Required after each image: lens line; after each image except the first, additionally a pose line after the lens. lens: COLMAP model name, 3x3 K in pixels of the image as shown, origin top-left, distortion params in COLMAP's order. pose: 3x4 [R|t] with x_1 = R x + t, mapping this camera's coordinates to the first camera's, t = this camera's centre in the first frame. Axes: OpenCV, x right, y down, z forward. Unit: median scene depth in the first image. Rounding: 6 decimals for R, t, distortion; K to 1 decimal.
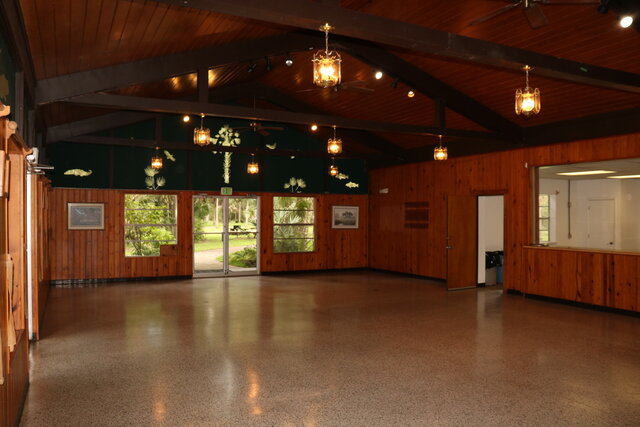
lens RADIAL K [[533.8, 0, 310.3], [0, 533.8, 221.2], [0, 0, 1]] dist [-0.166417, 0.153976]
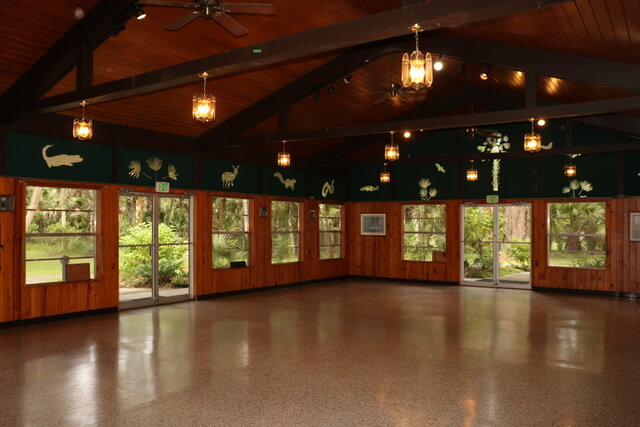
lens RADIAL K [[533.8, 0, 319.0], [0, 533.8, 215.5], [0, 0, 1]] dist [-0.166417, 0.153976]
pose [[0.505789, -0.012512, -0.862567, 0.538598], [-0.014028, 0.999643, -0.022726, -0.000216], [0.862543, 0.023595, 0.505433, 0.256742]]
